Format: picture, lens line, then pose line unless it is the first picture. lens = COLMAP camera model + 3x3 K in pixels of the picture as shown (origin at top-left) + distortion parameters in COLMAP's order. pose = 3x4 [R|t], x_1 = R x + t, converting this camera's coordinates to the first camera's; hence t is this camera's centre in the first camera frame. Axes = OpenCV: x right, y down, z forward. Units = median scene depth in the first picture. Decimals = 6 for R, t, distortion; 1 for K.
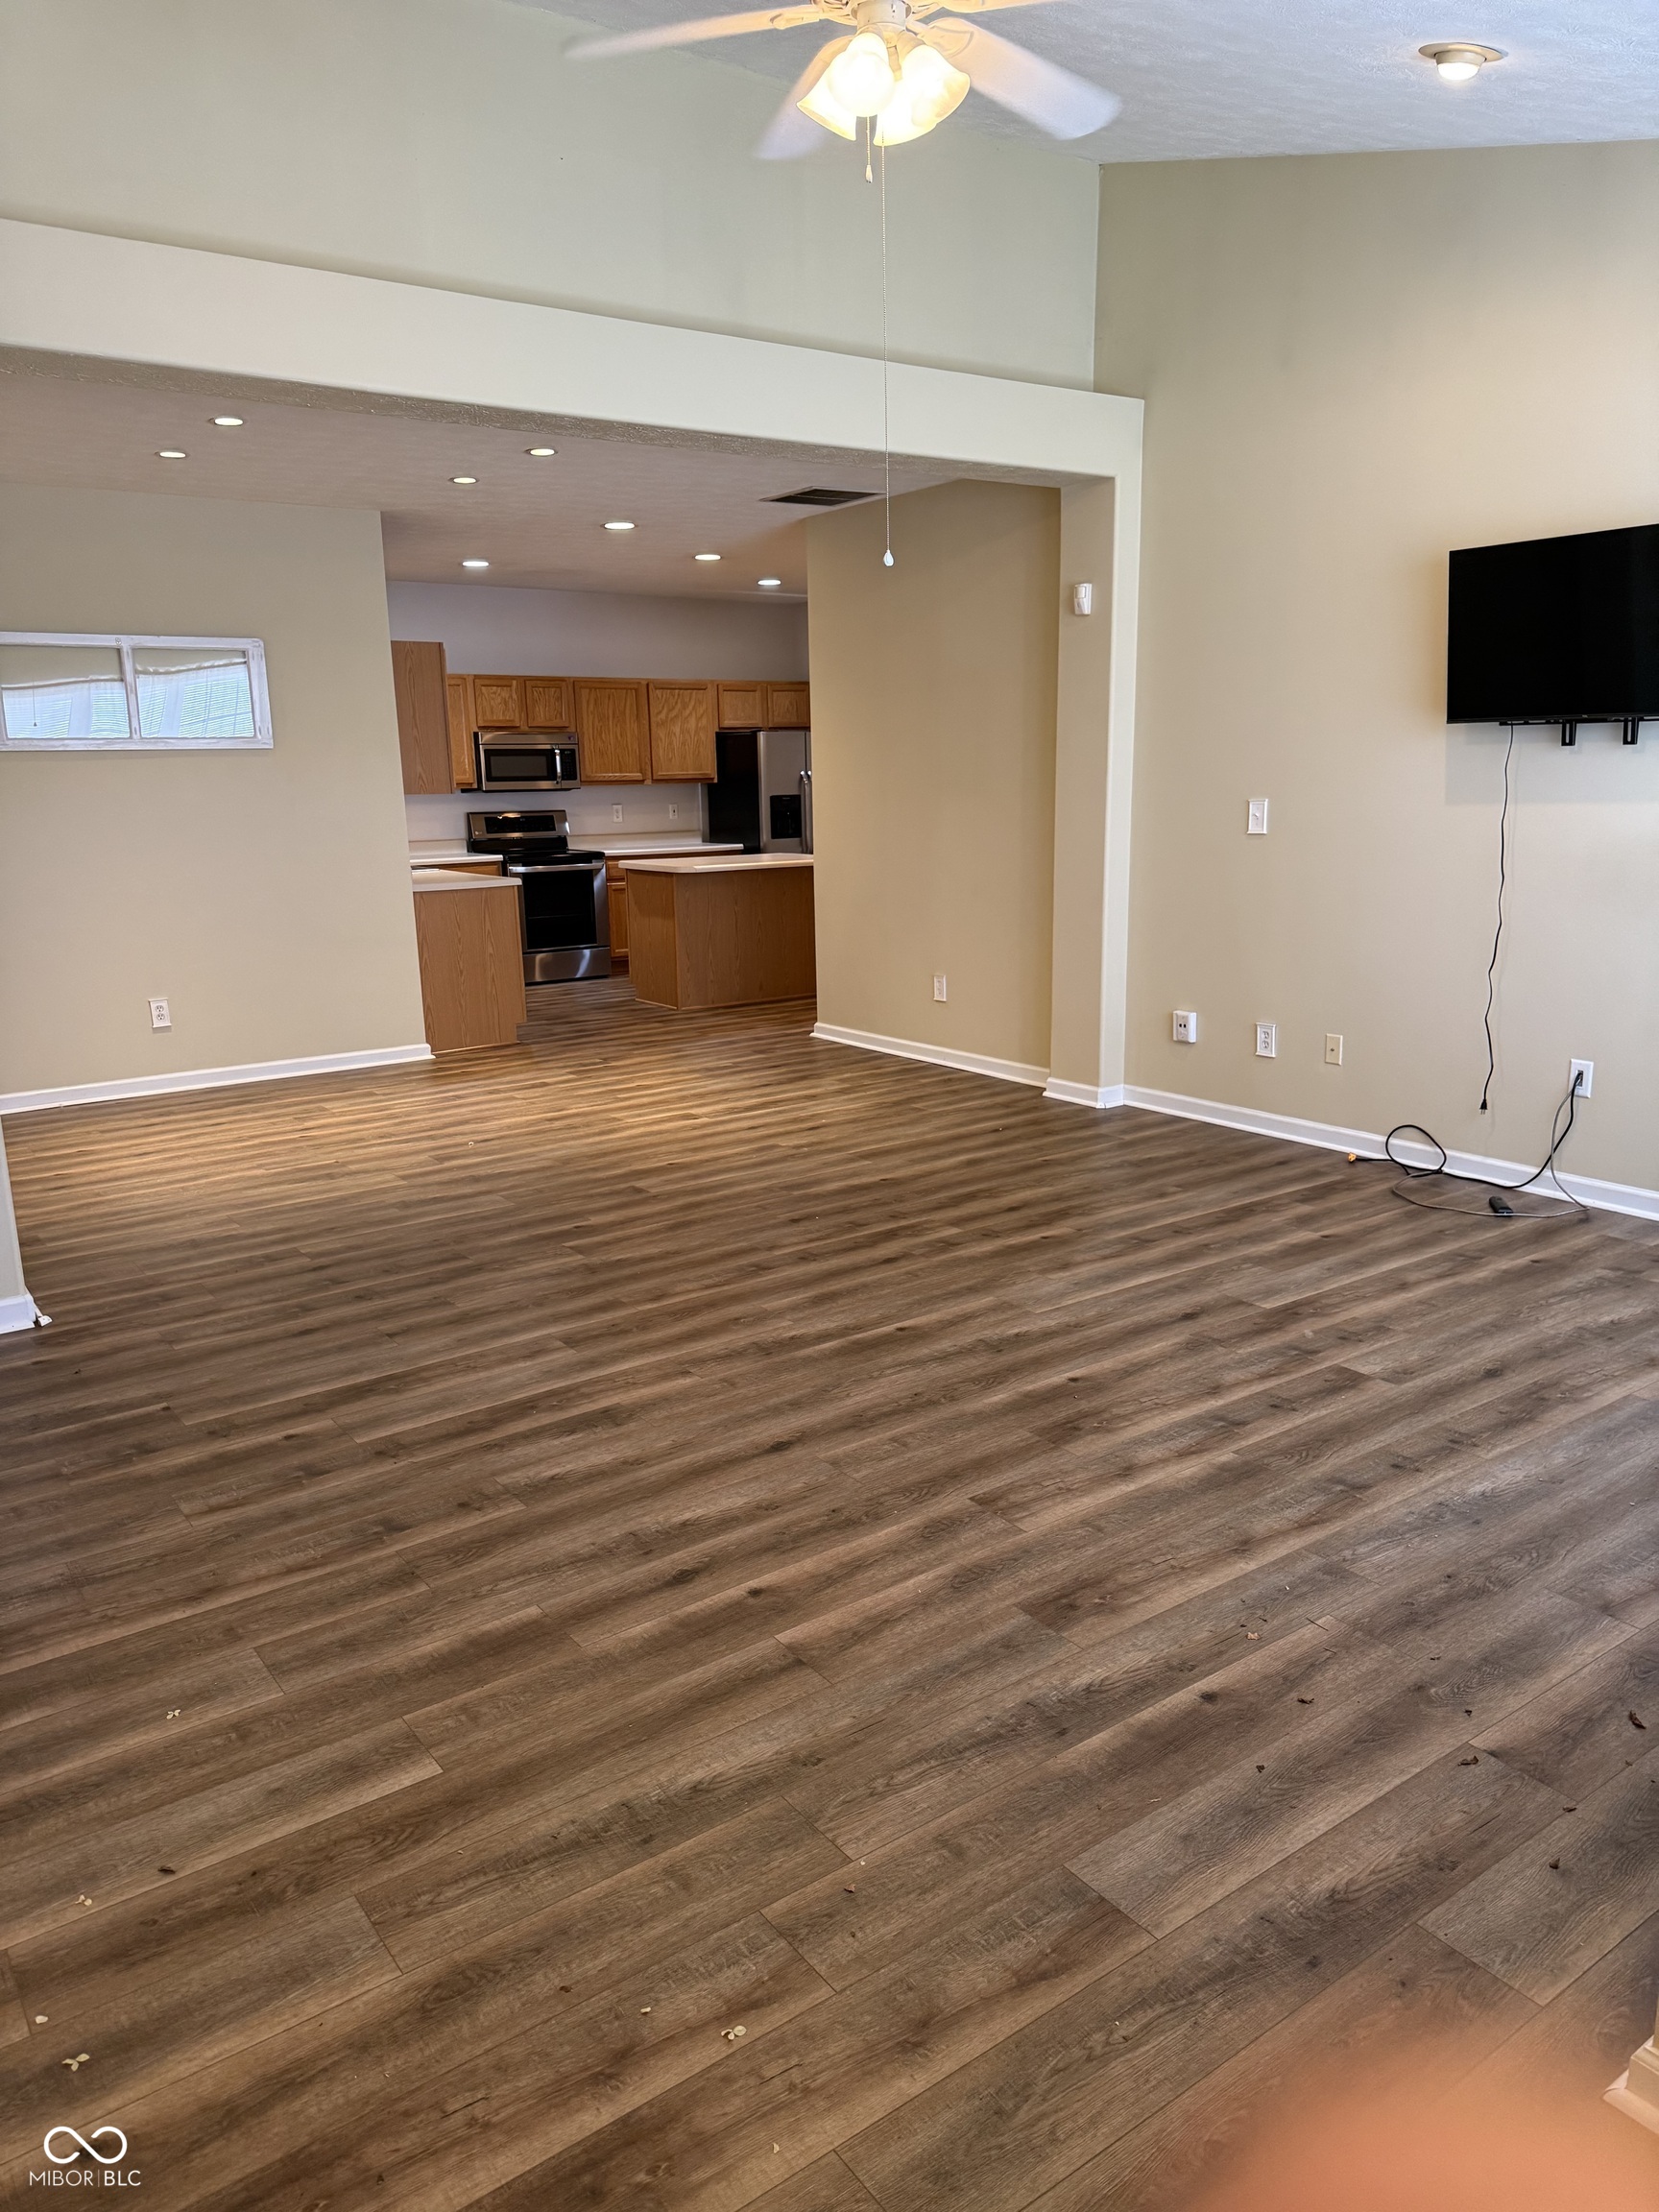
lens RADIAL K [[1544.3, 0, 829.5], [0, 1544.3, 1106.0], [0, 0, 1]] dist [0.134782, -0.236585]
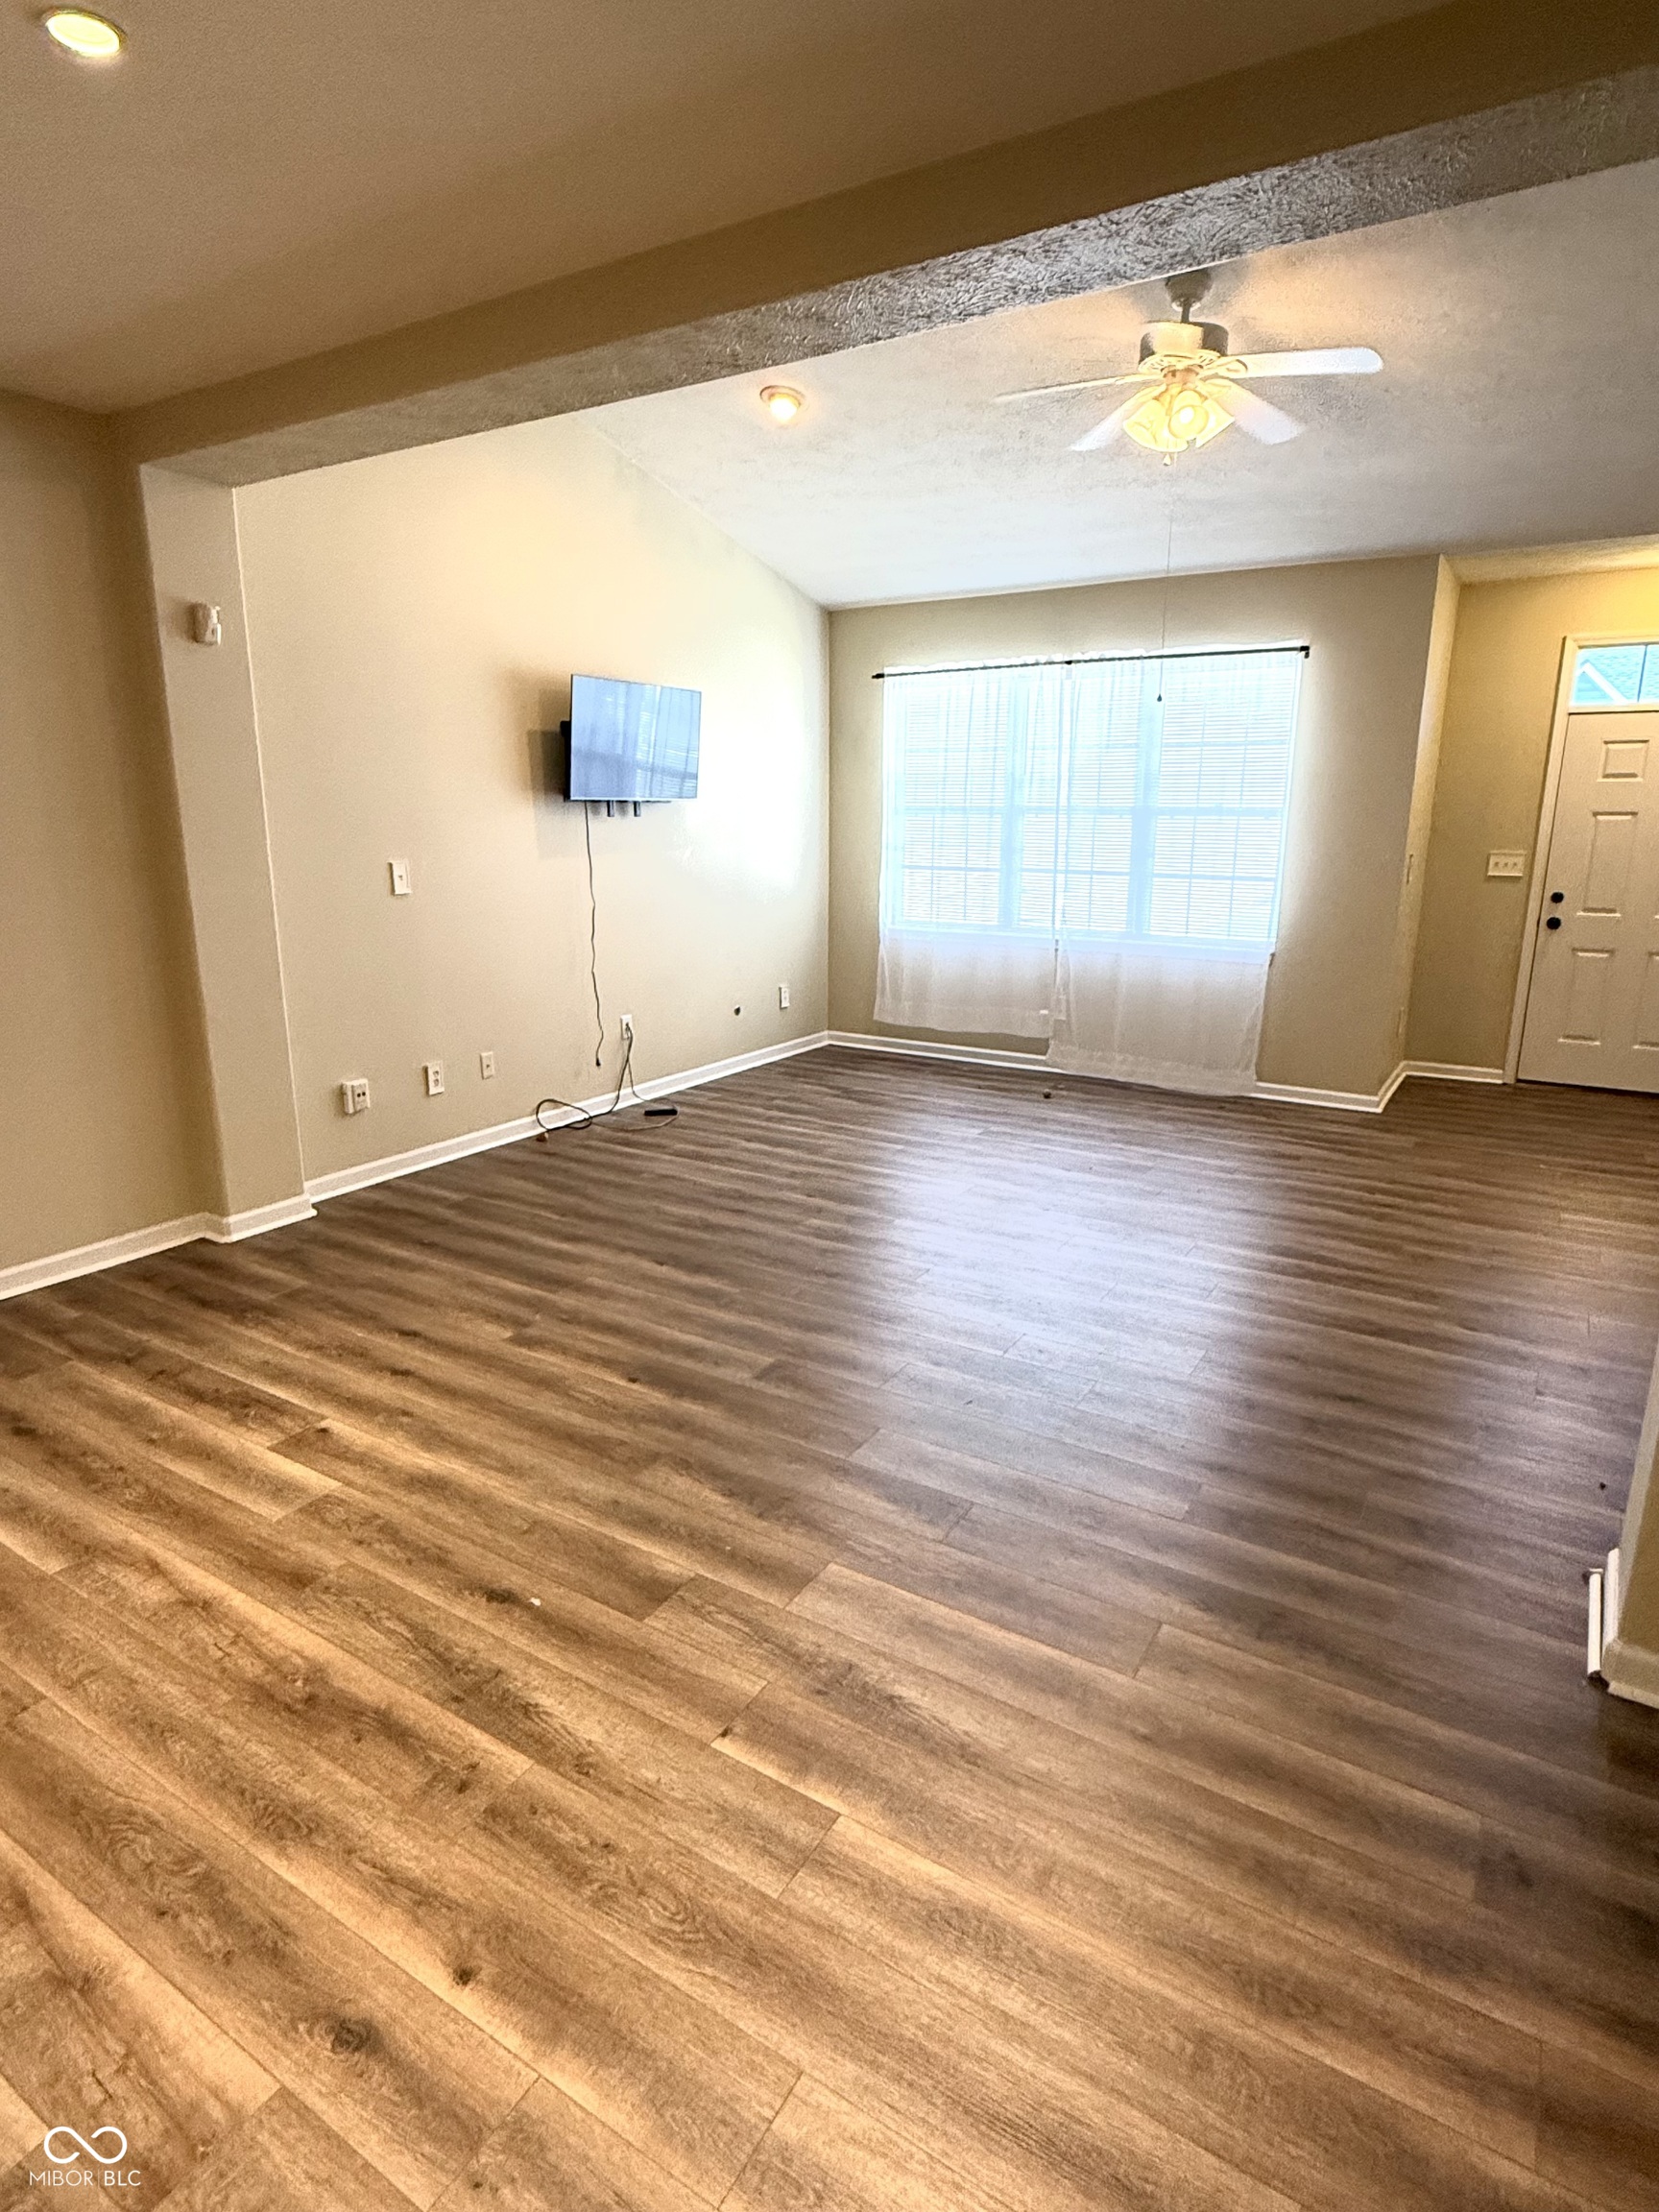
lens RADIAL K [[1184.1, 0, 829.5], [0, 1184.1, 1106.0], [0, 0, 1]] dist [0.002167, 0.000203]
pose [[-0.378326, -0.208928, 0.901787, -0.624030], [0.203507, 0.931589, 0.301209, -0.234468], [-0.903025, 0.297475, -0.309926, 1.085221]]
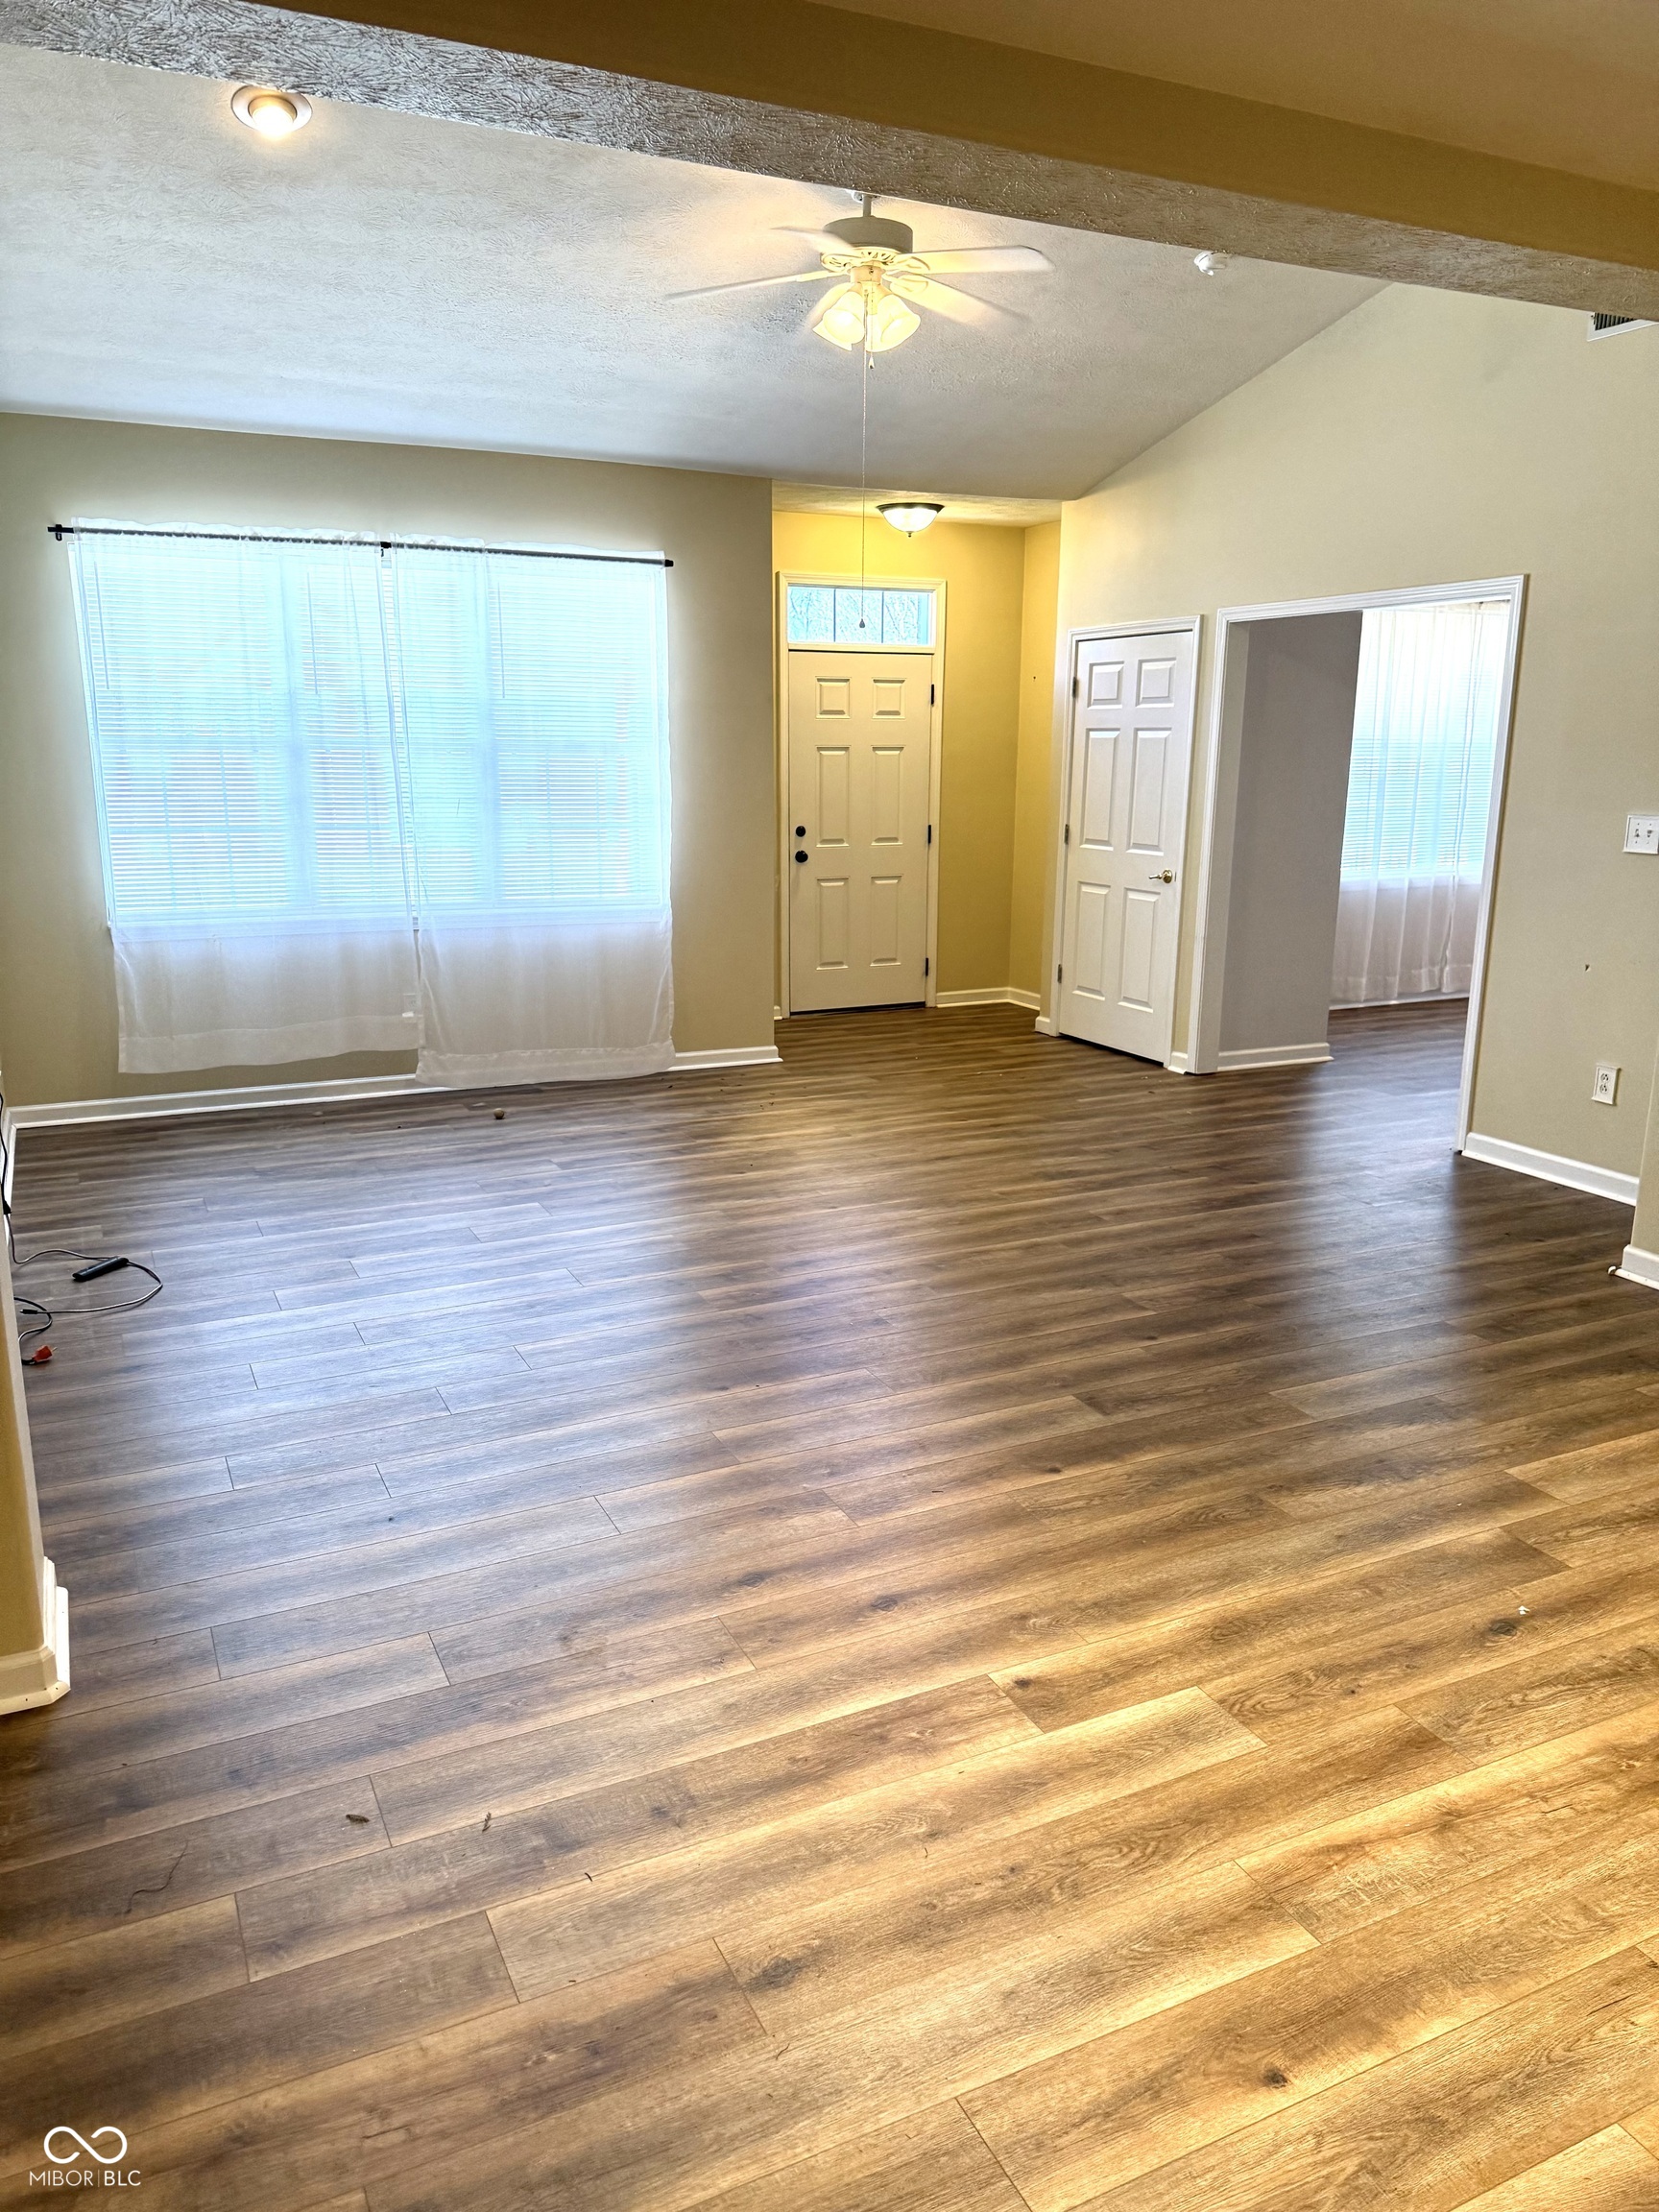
lens RADIAL K [[1544.3, 0, 829.5], [0, 1544.3, 1106.0], [0, 0, 1]] dist [0.134782, -0.236585]
pose [[-0.984931, -0.025446, 0.171067, -0.119149], [0.050402, 0.903952, 0.424654, -0.338195], [-0.165442, 0.426877, -0.889047, 1.509983]]
